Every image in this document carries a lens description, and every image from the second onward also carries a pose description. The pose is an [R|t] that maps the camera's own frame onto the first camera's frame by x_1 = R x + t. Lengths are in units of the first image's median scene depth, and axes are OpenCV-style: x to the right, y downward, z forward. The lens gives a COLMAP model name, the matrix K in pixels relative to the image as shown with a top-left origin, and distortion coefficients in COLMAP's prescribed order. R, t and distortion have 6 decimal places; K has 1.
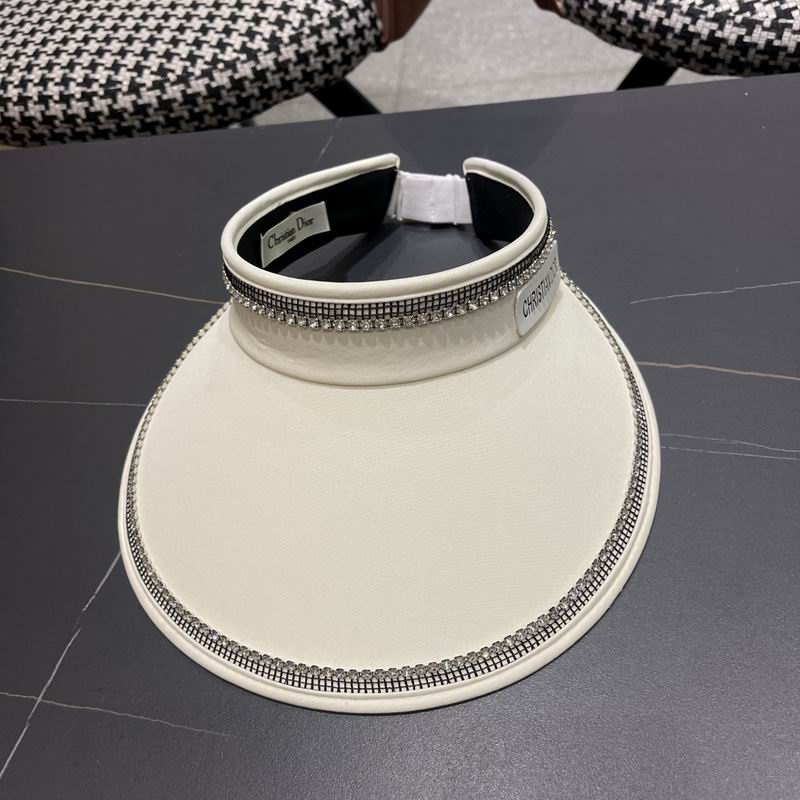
lens RADIAL K [[822.2, 0, 395.4], [0, 822.2, 421.0], [0, 0, 1]] dist [0.009600, 0.000000]
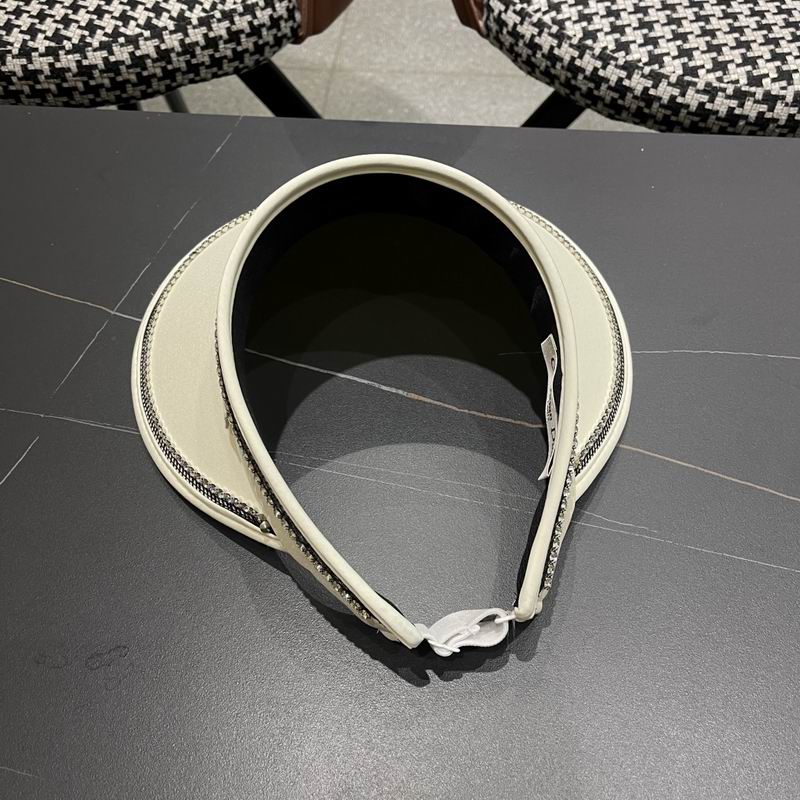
lens RADIAL K [[822.2, 0, 399.1], [0, 822.2, 421.3], [0, 0, 1]] dist [0.009600, 0.000000]
pose [[0.990668, 0.093656, 0.099024, 0.050373], [-0.097806, 0.994483, 0.037909, -0.061670], [-0.094927, -0.047241, 0.994363, 0.006668]]
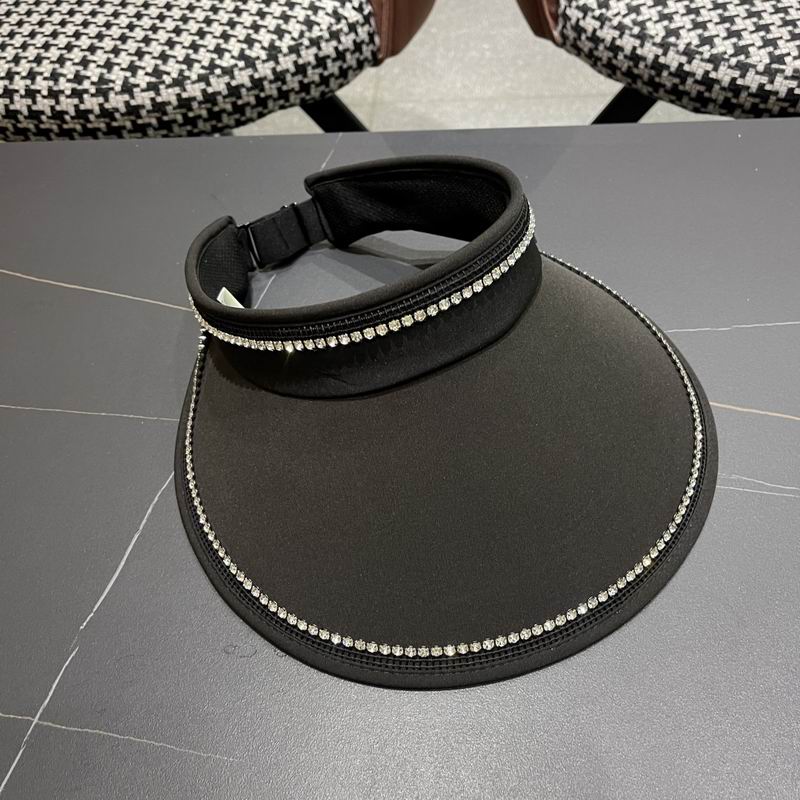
lens RADIAL K [[822.2, 0, 398.1], [0, 822.2, 424.7], [0, 0, 1]] dist [0.009600, 0.000000]
pose [[0.996663, 0.036622, 0.072951, -0.052930], [-0.036420, 0.999328, -0.004097, -0.012380], [-0.073052, 0.001426, 0.997327, 0.001465]]
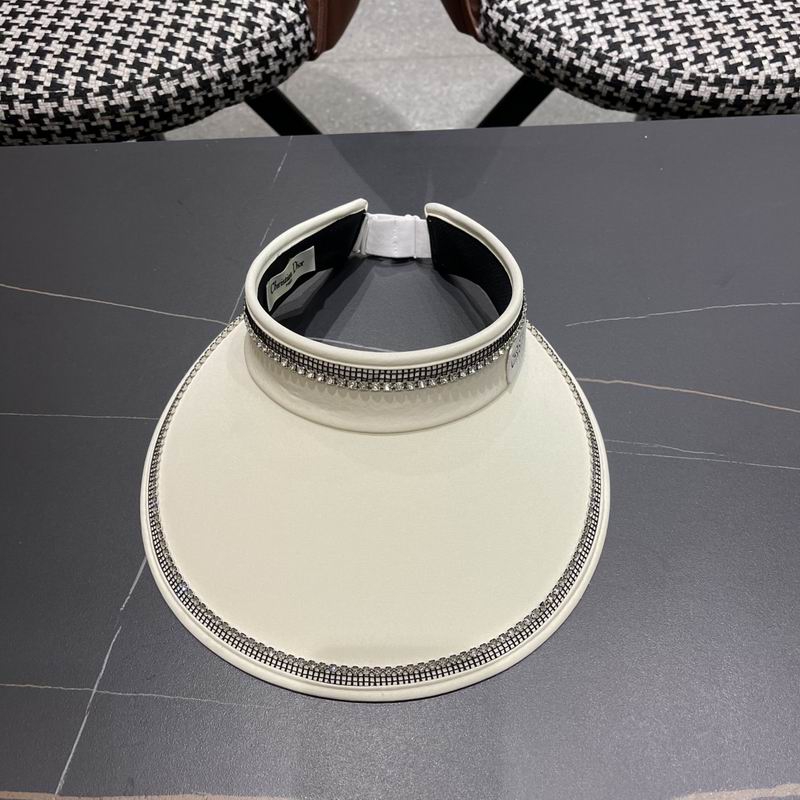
lens RADIAL K [[822.2, 0, 389.5], [0, 822.2, 415.0], [0, 0, 1]] dist [0.009600, 0.000000]
pose [[0.983540, -0.022342, 0.179306, -0.130913], [0.010710, 0.997790, 0.065576, -0.067176], [-0.180375, -0.062576, 0.981605, -0.097053]]
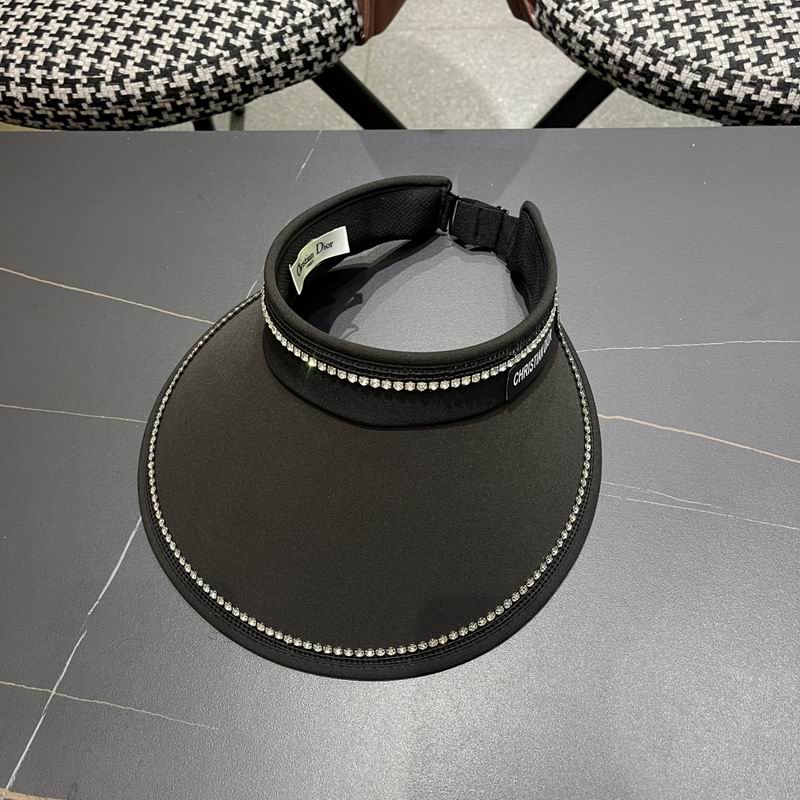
lens RADIAL K [[822.2, 0, 408.0], [0, 822.2, 416.8], [0, 0, 1]] dist [0.009600, 0.000000]
pose [[0.996588, 0.038603, 0.072955, -0.016563], [-0.047371, 0.991331, 0.122549, -0.128959], [-0.067592, -0.125587, 0.989777, -0.087358]]
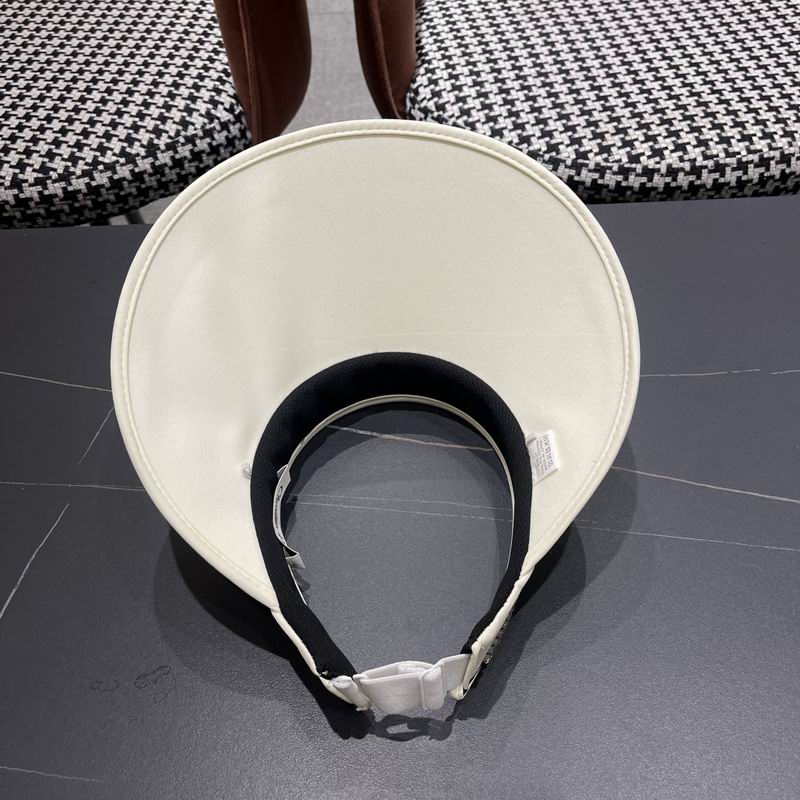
lens RADIAL K [[822.2, 0, 405.0], [0, 822.2, 410.6], [0, 0, 1]] dist [0.009600, 0.000000]
pose [[0.987781, 0.004173, 0.155792, 0.018950], [0.007045, 0.997424, -0.071386, -0.025300], [-0.155688, 0.071612, 0.985207, -0.122330]]
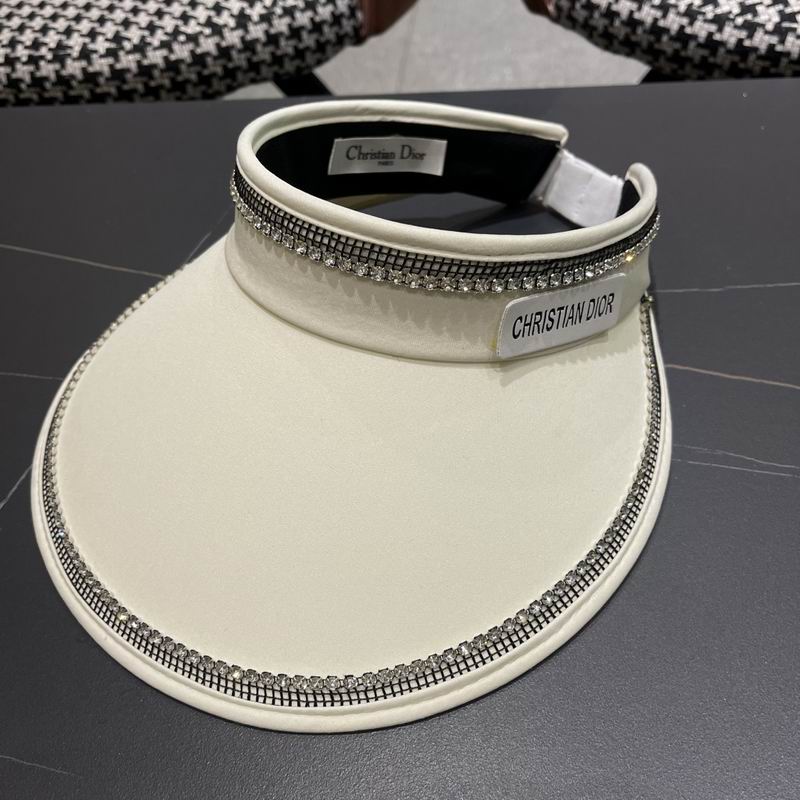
lens RADIAL K [[822.2, 0, 398.6], [0, 822.2, 419.1], [0, 0, 1]] dist [0.009600, 0.000000]
pose [[0.997526, 0.067699, 0.018916, 0.041082], [-0.066110, 0.995004, -0.074806, 0.046192], [-0.023885, 0.073371, 0.997019, 0.102979]]
